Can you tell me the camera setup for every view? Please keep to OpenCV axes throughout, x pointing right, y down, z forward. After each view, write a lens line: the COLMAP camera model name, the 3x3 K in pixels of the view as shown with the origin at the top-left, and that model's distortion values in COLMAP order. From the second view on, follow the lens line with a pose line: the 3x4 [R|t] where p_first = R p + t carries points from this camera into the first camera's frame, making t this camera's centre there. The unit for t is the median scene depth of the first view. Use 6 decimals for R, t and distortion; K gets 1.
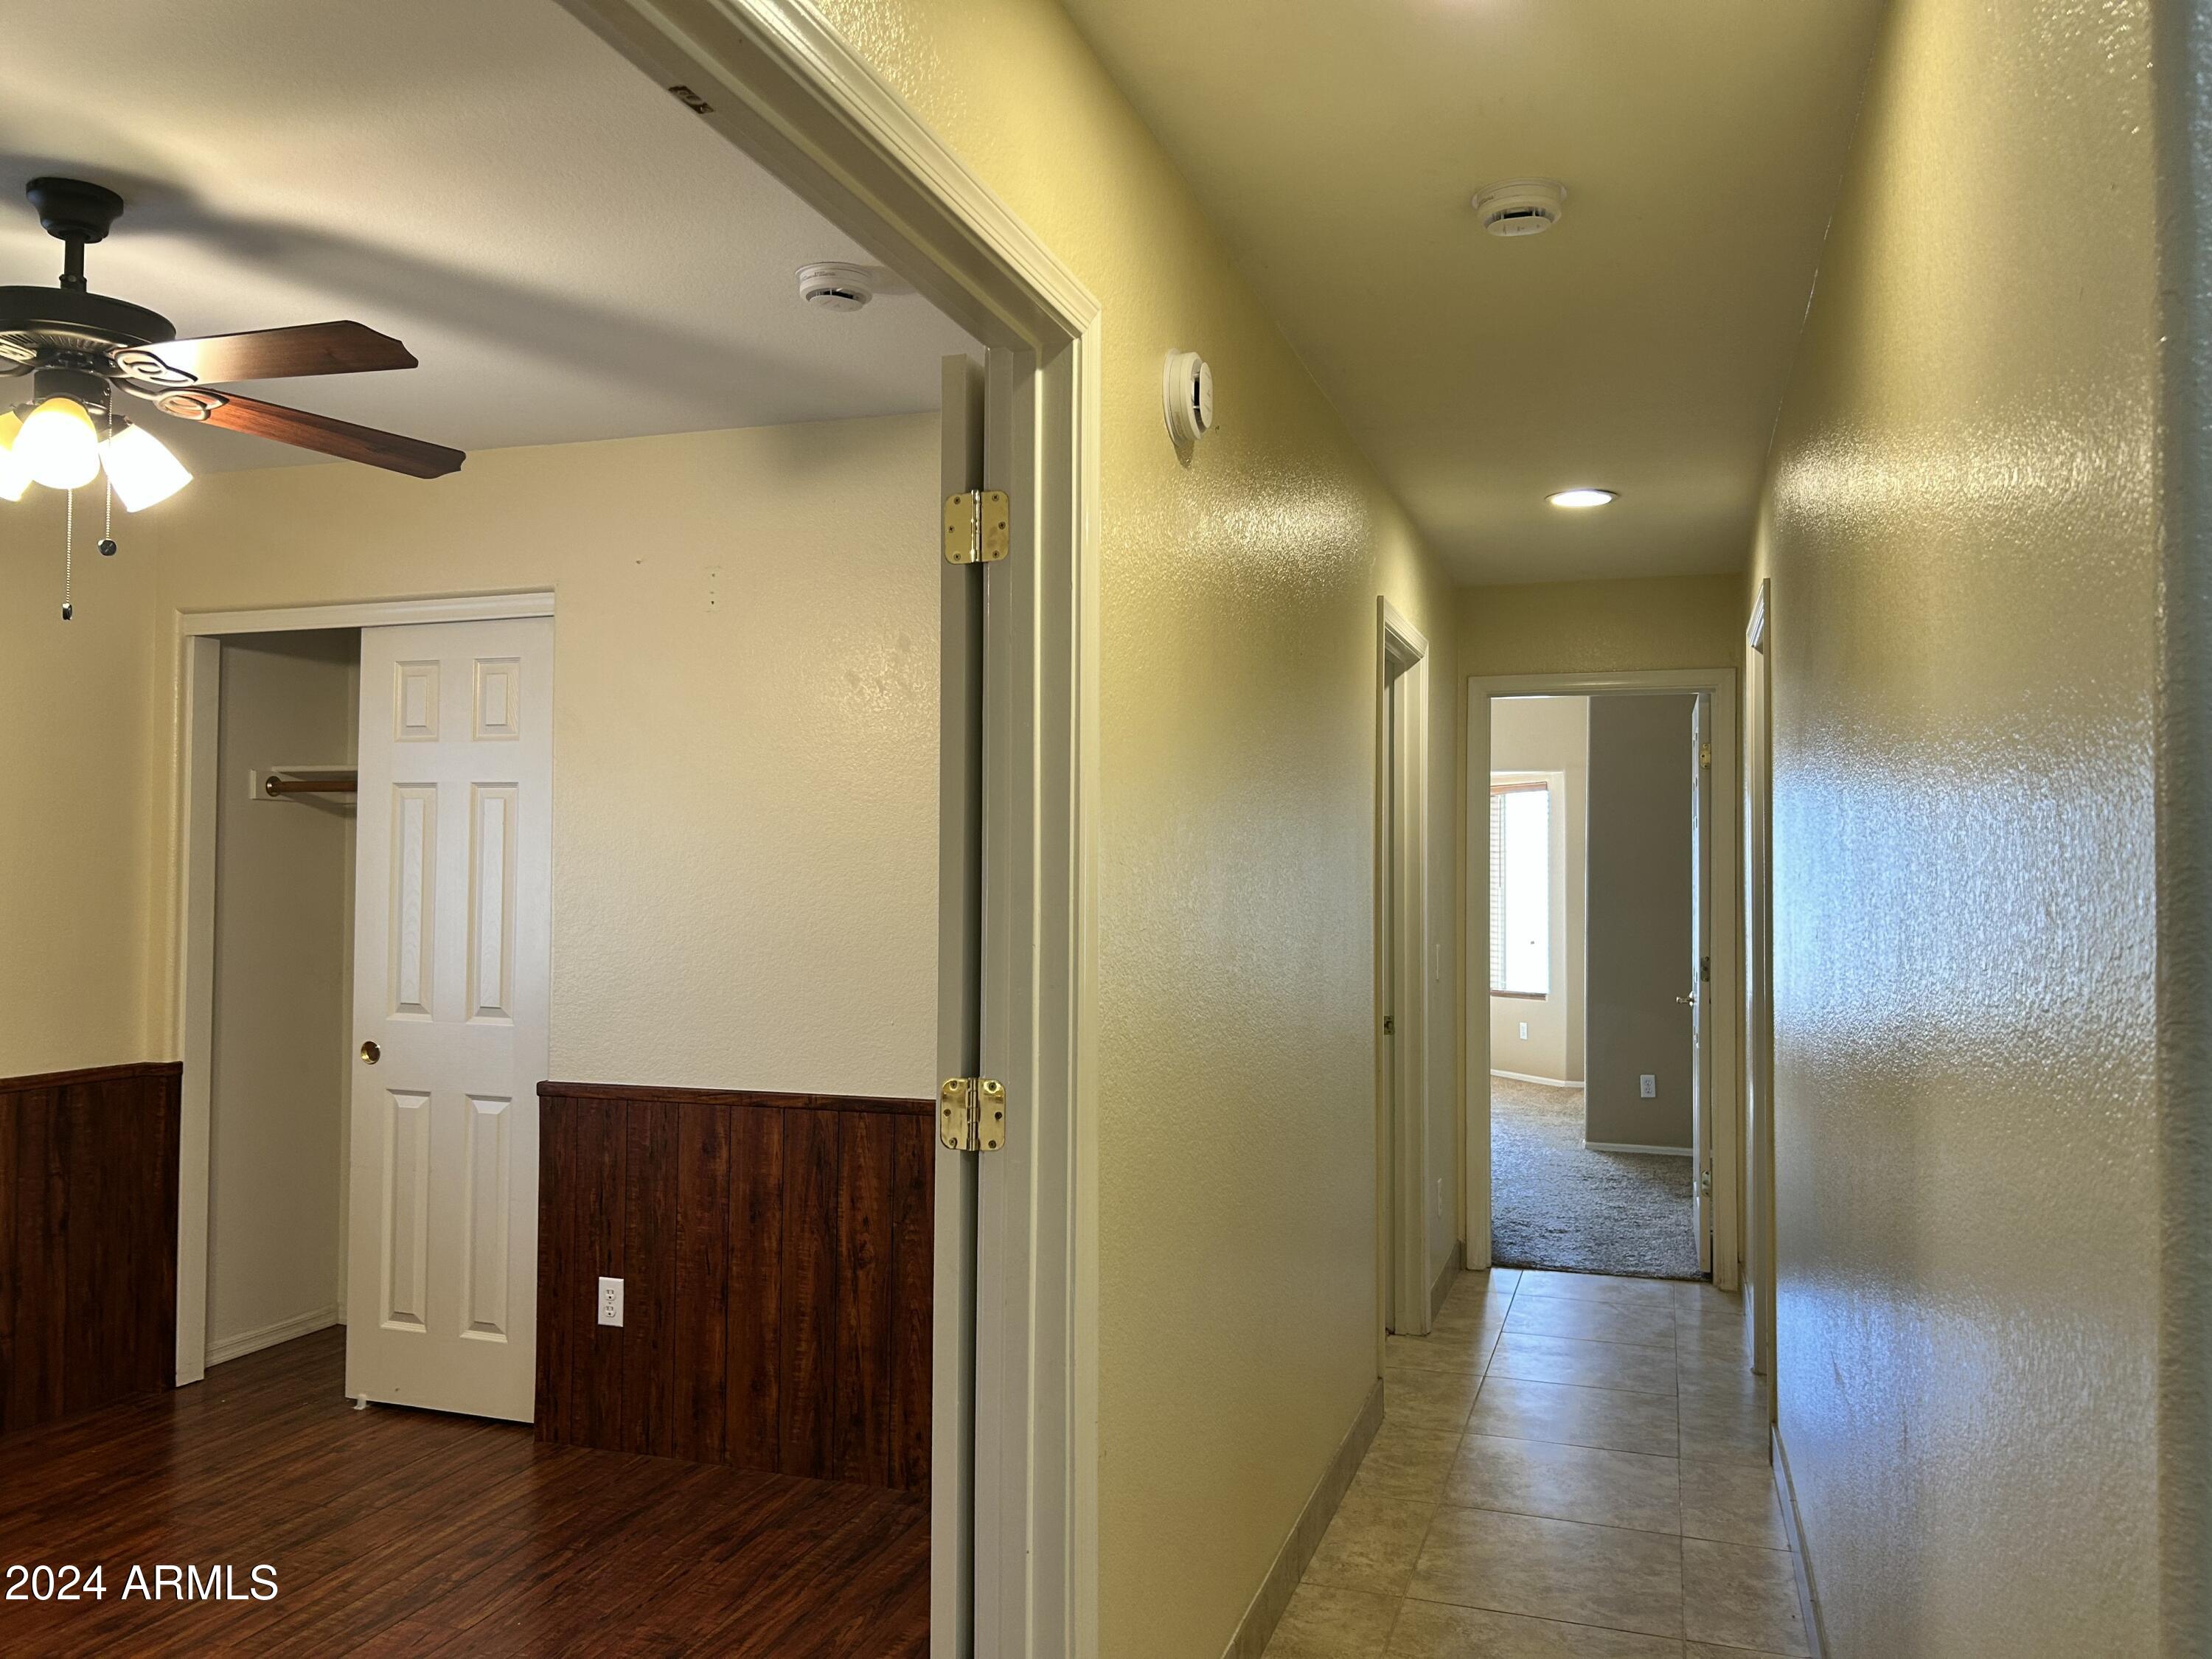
lens RADIAL K [[1653.0, 0, 1102.7], [0, 1653.0, 822.7], [0, 0, 1]] dist [0.054965, -0.056101]
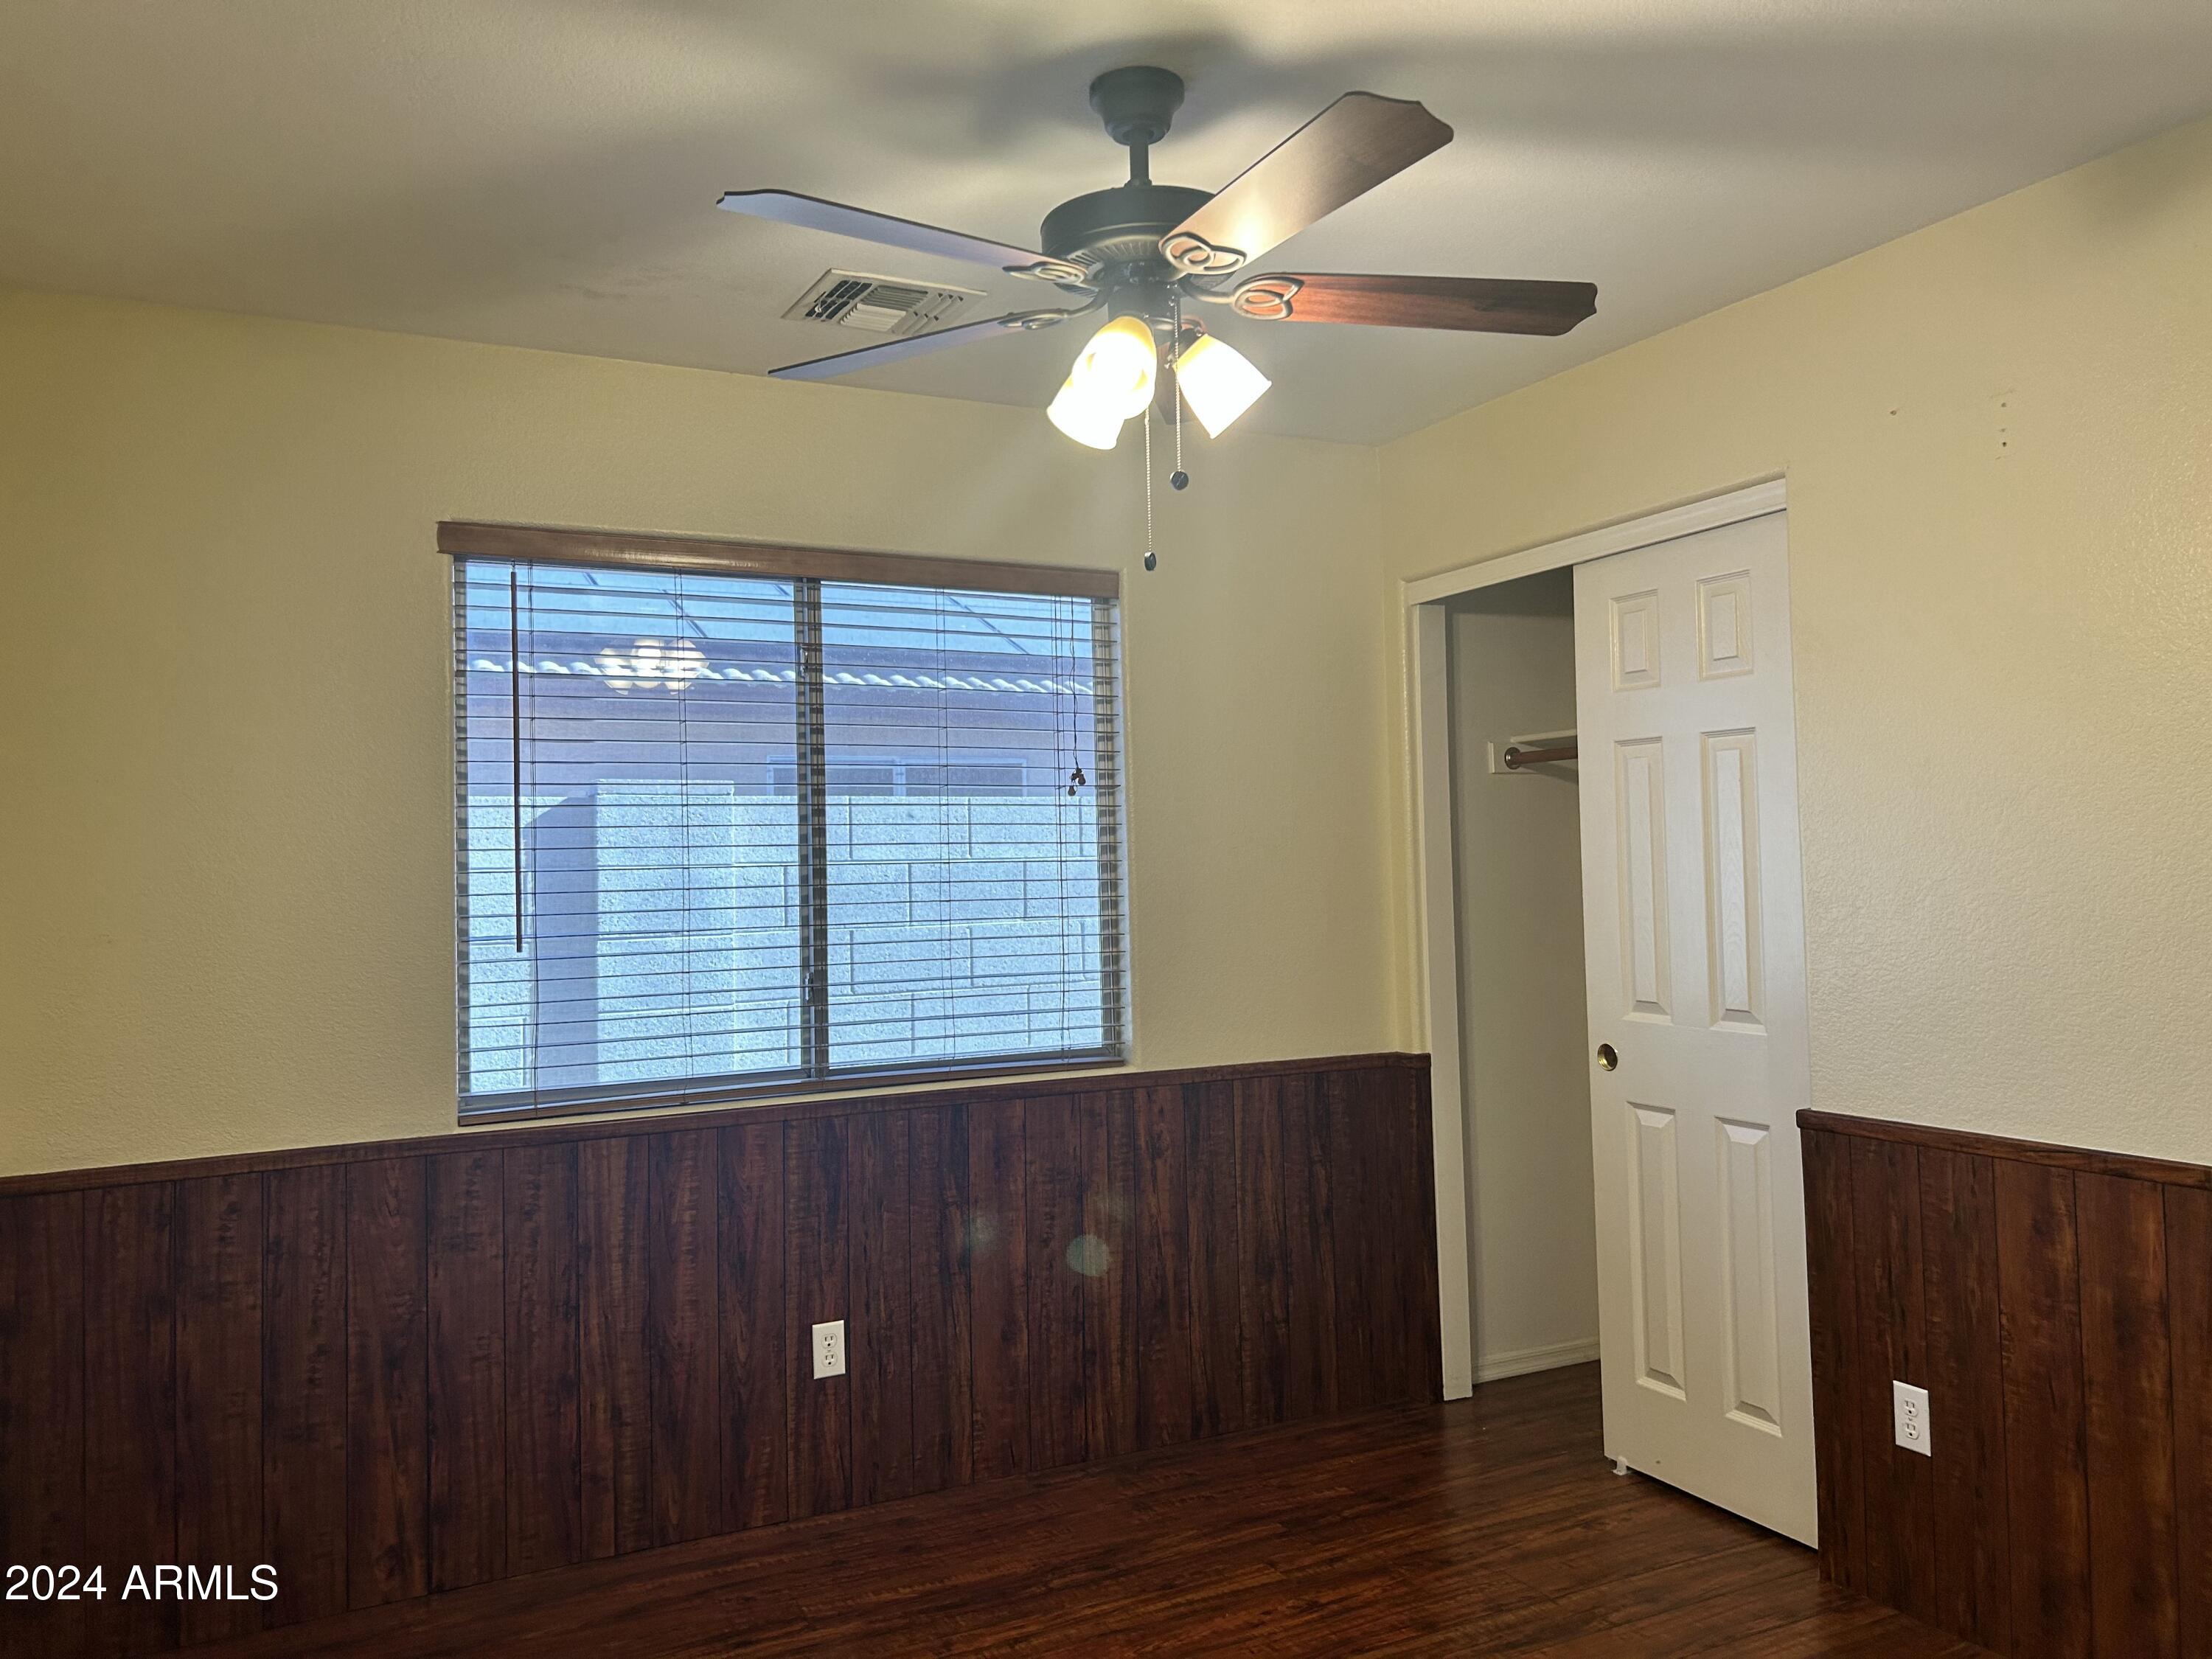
lens RADIAL K [[1653.0, 0, 1114.7], [0, 1653.0, 822.6], [0, 0, 1]] dist [0.054965, -0.056101]
pose [[0.709146, -0.044145, -0.703679, -0.012785], [0.052247, 0.998584, -0.009992, 0.013635], [0.703123, -0.029679, 0.710448, 0.233845]]
